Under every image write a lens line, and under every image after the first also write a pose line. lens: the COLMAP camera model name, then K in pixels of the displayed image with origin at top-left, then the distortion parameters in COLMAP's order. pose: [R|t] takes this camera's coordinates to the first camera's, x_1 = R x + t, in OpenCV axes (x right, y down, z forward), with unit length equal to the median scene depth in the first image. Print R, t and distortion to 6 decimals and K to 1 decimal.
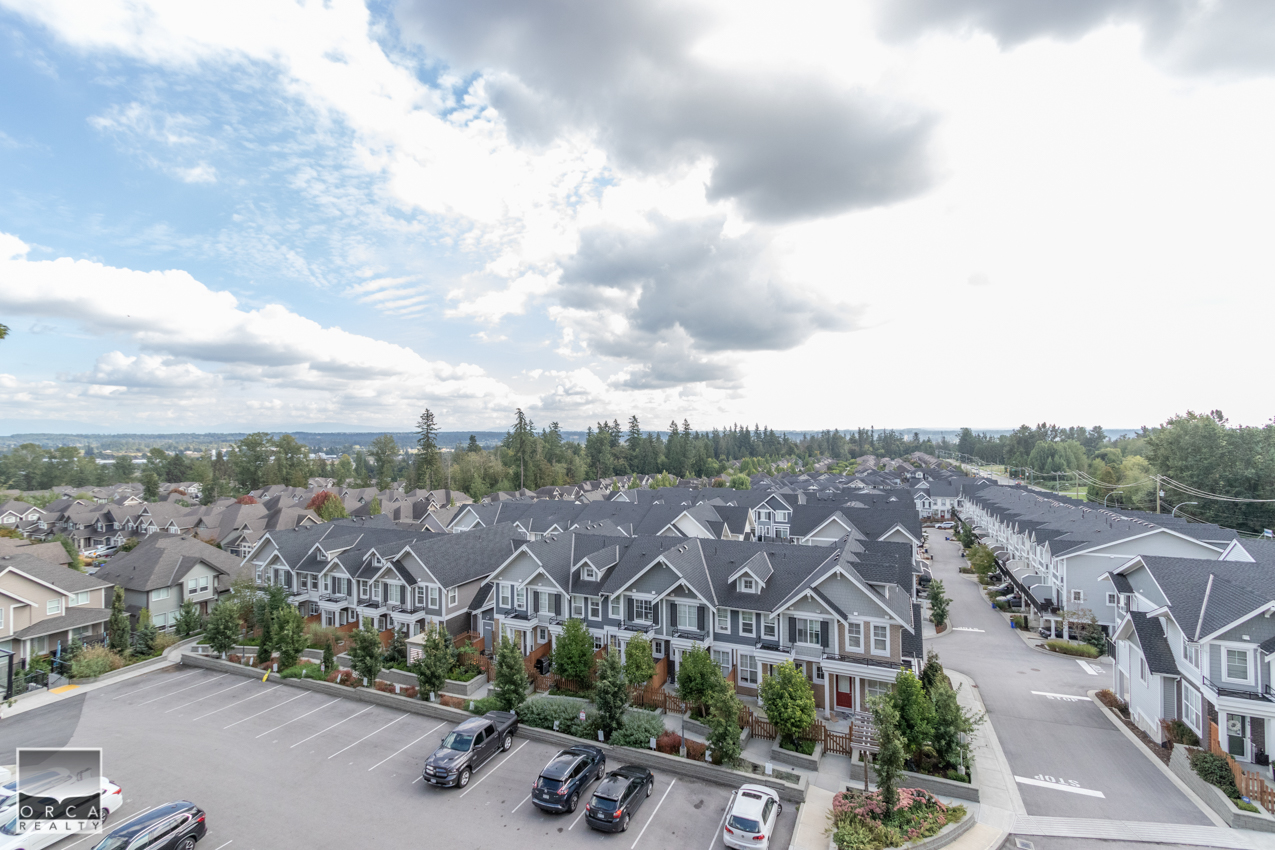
lens RADIAL K [[583.5, 0, 632.0], [0, 583.5, 426.1], [0, 0, 1]] dist [0.008421, -0.002674]
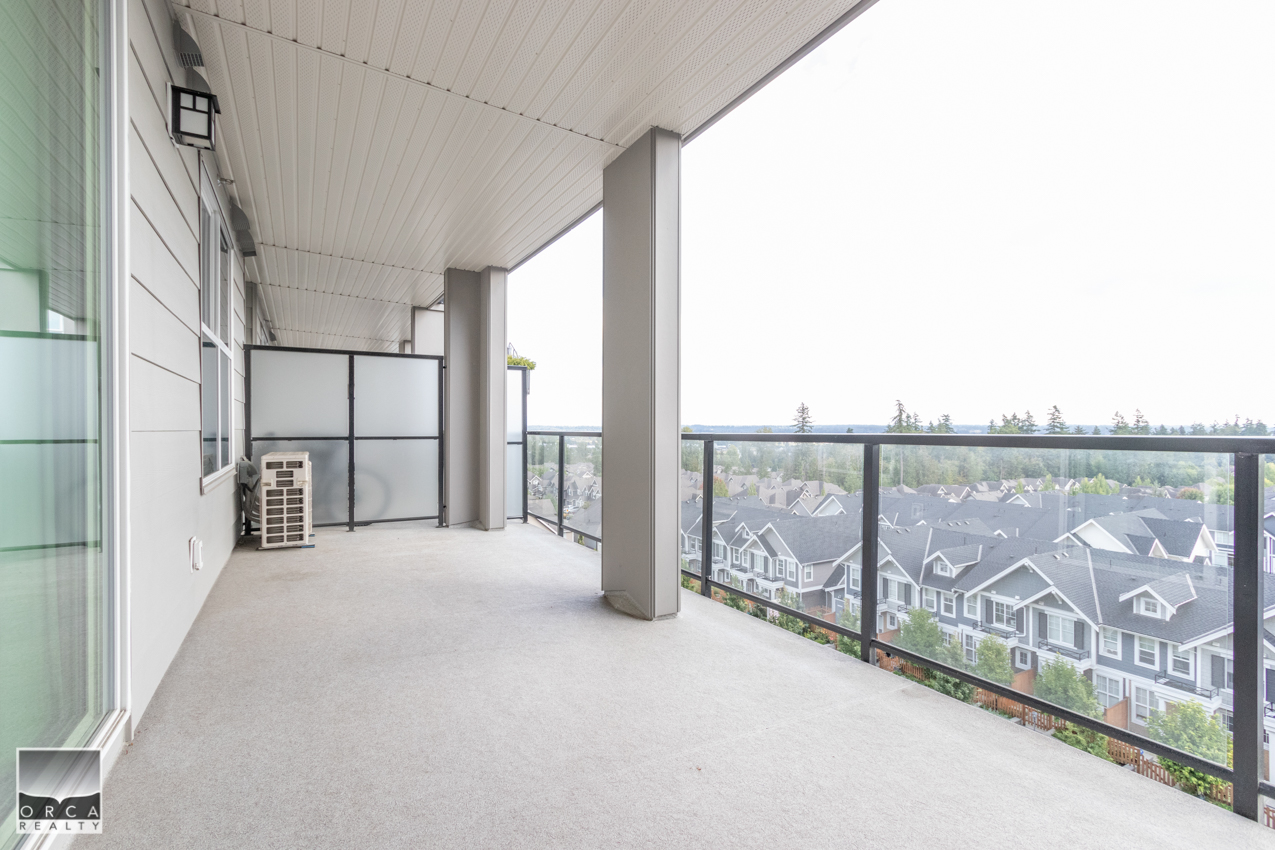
lens RADIAL K [[583.5, 0, 637.3], [0, 583.5, 428.5], [0, 0, 1]] dist [0.008421, -0.002674]
pose [[0.814097, 0.006292, -0.580694, 0.069536], [0.003066, 0.999881, 0.015132, 0.001110], [0.580720, -0.014099, 0.813981, -0.083663]]
